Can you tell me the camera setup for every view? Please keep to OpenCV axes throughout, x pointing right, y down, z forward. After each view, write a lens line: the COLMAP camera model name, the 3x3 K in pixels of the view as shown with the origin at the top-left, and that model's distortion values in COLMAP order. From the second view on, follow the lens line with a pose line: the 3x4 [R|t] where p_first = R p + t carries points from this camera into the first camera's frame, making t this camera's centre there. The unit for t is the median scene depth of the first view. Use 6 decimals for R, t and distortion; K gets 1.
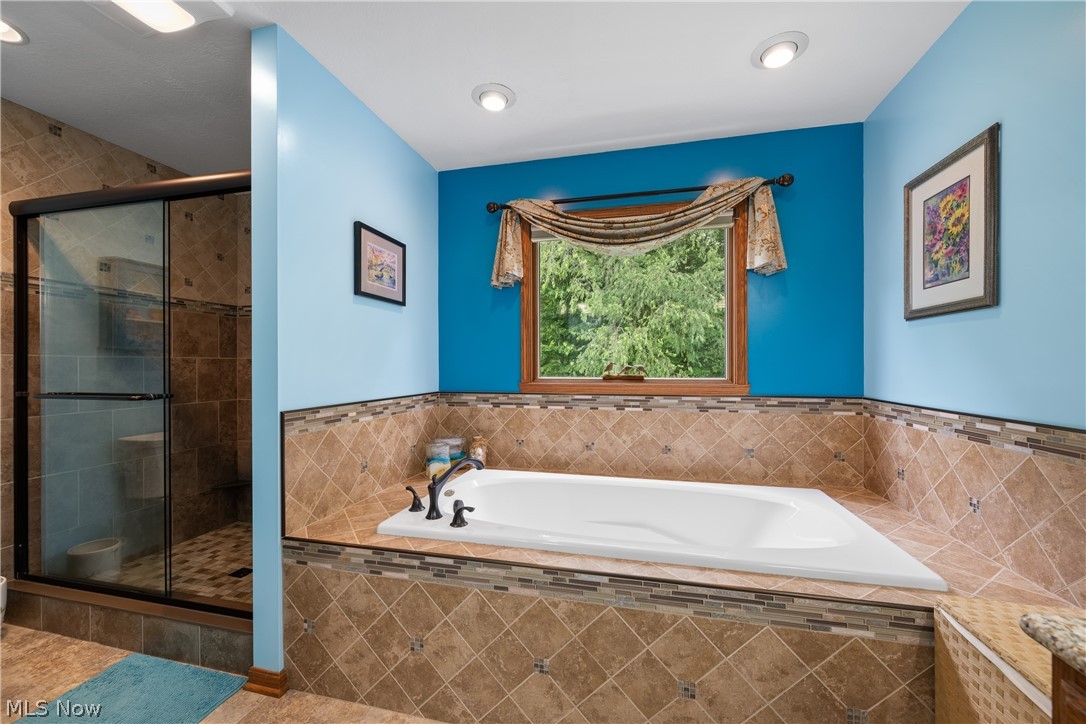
lens RADIAL K [[425.8, 0, 544.8], [0, 425.8, 361.0], [0, 0, 1]] dist [0.000206, -0.000187]
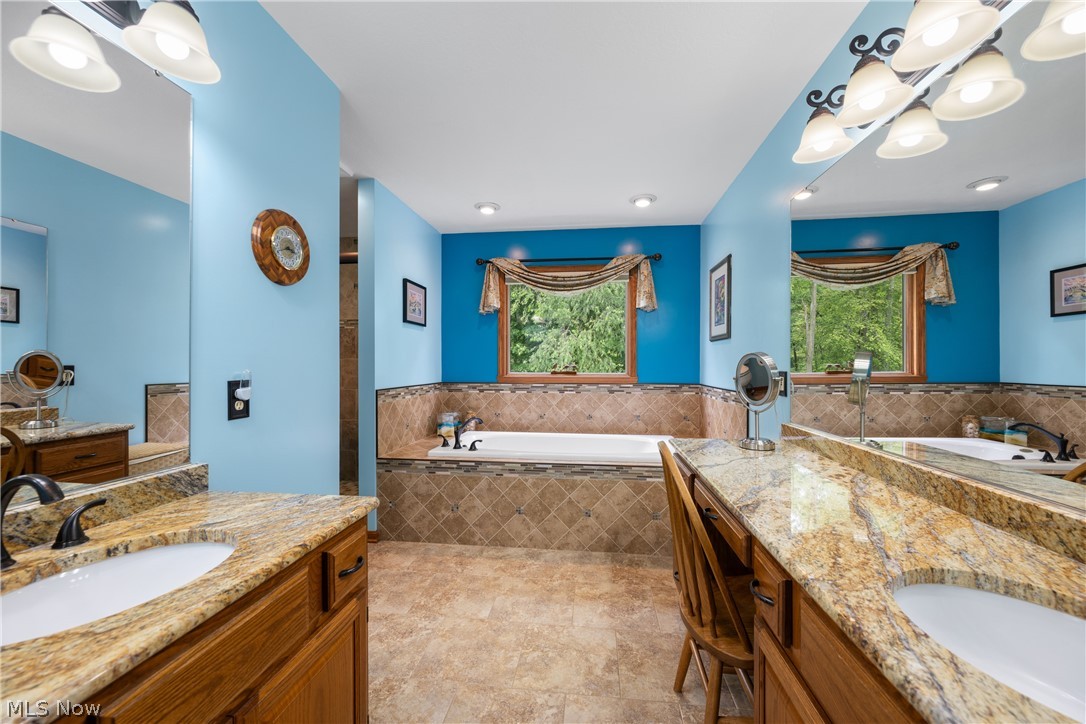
lens RADIAL K [[425.8, 0, 544.7], [0, 425.8, 361.4], [0, 0, 1]] dist [0.000206, -0.000187]
pose [[0.993408, 0.003859, 0.114568, -0.075209], [-0.004375, 0.999981, 0.004253, -0.010190], [-0.114549, -0.004727, 0.993406, -0.633535]]
